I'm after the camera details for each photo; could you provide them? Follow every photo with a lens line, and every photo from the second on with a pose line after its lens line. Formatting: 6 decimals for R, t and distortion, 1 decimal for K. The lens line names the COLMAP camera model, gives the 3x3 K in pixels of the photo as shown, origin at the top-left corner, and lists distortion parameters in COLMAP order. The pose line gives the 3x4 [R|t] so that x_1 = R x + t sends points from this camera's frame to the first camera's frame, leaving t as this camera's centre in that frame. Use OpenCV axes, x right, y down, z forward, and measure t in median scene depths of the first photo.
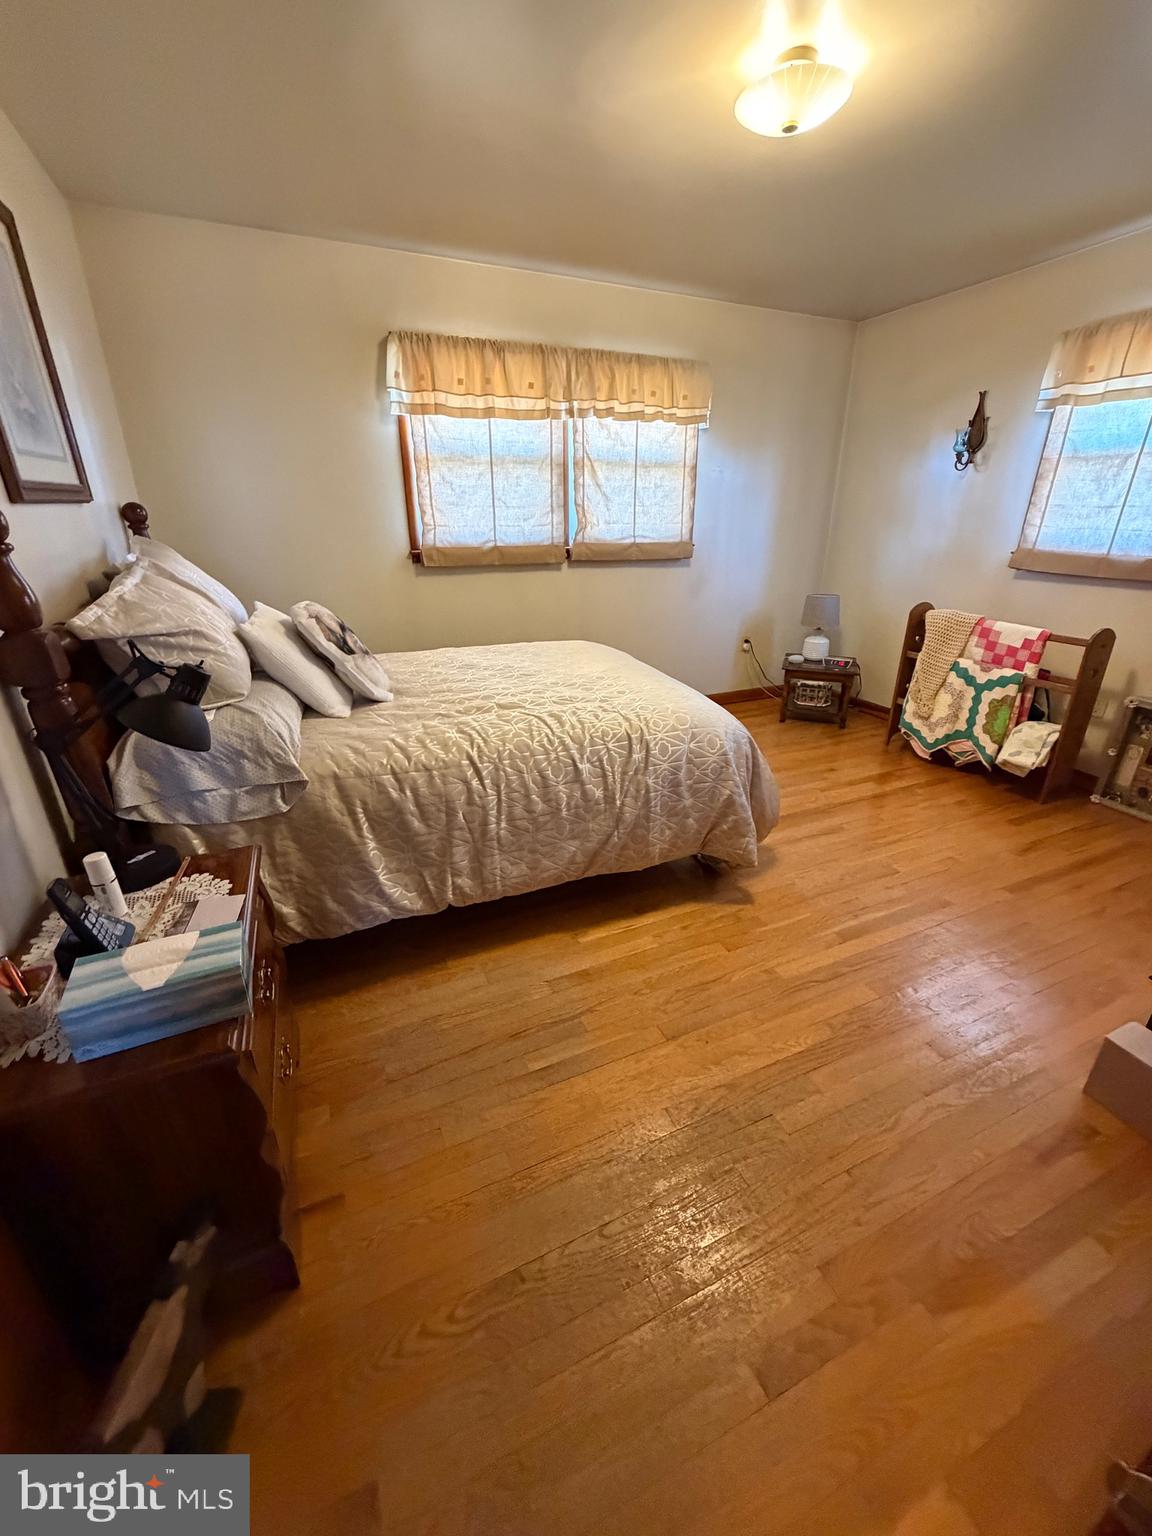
lens RADIAL K [[611.8, 0, 577.8], [0, 611.8, 759.5], [0, 0, 1]] dist [0.000894, 0.000505]
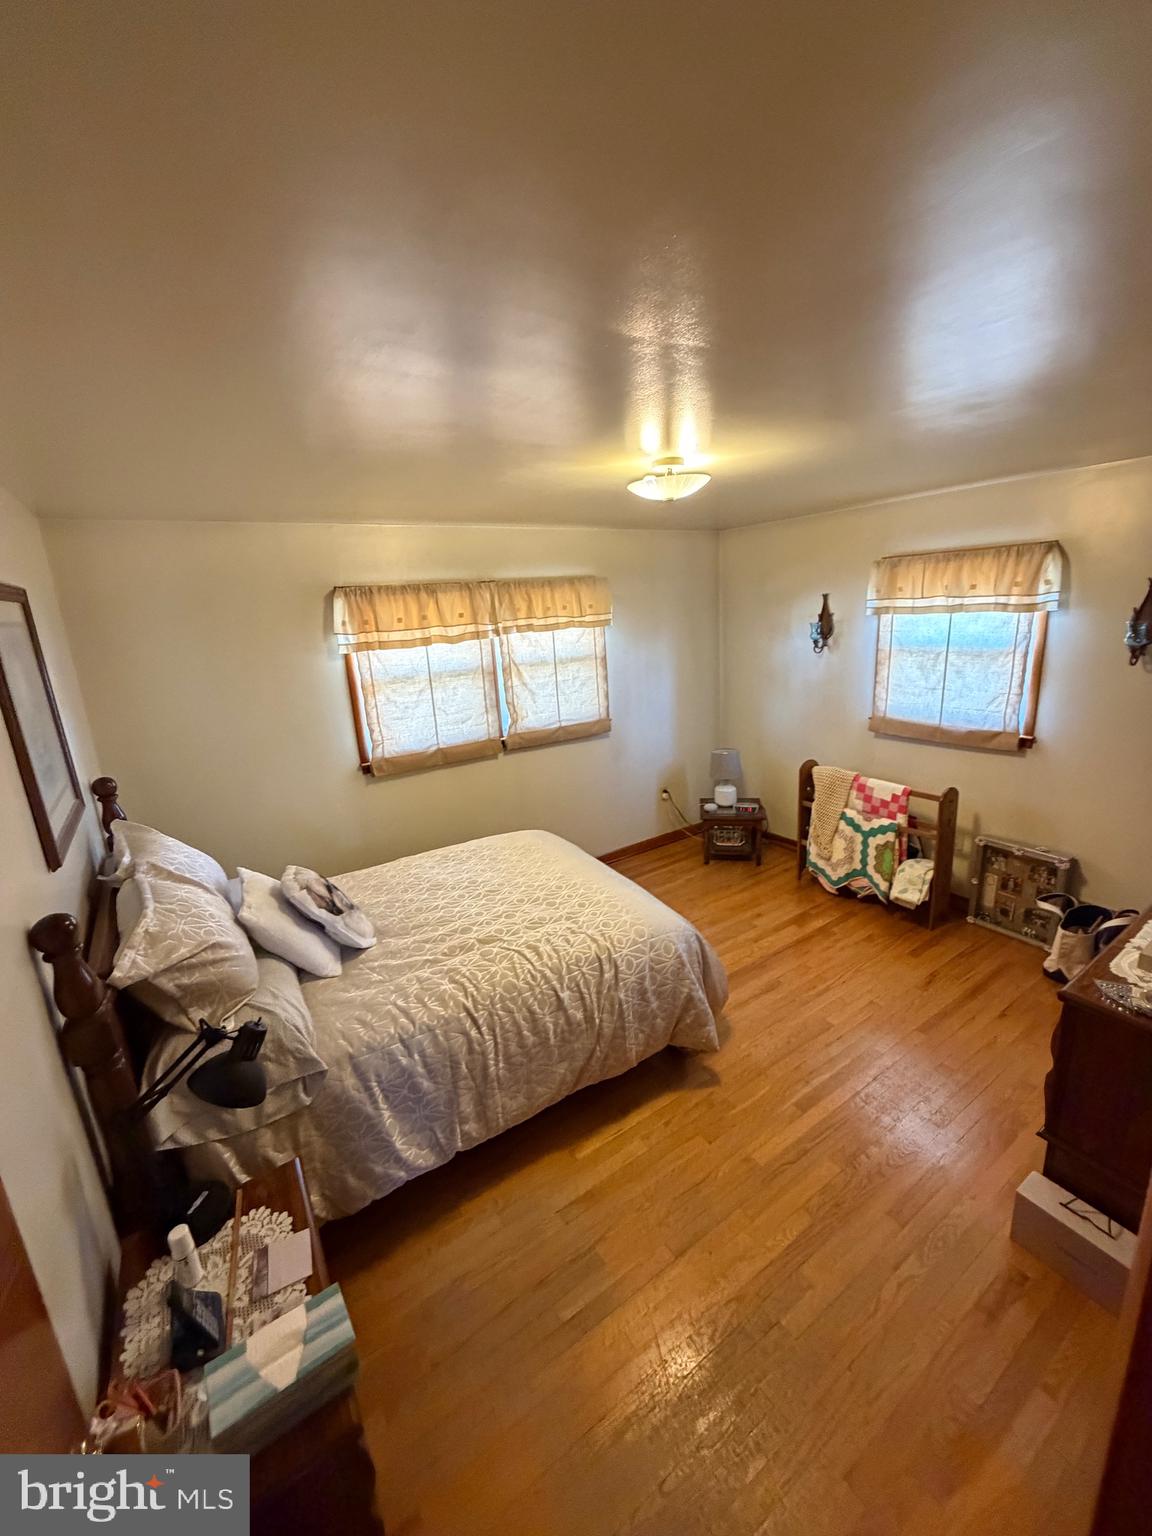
lens RADIAL K [[611.8, 0, 577.8], [0, 611.8, 759.5], [0, 0, 1]] dist [0.000894, 0.000505]
pose [[0.984024, -0.096484, 0.149626, -0.065107], [0.116970, 0.983948, -0.134773, -0.181314], [-0.134221, 0.150121, 0.979514, -0.125132]]
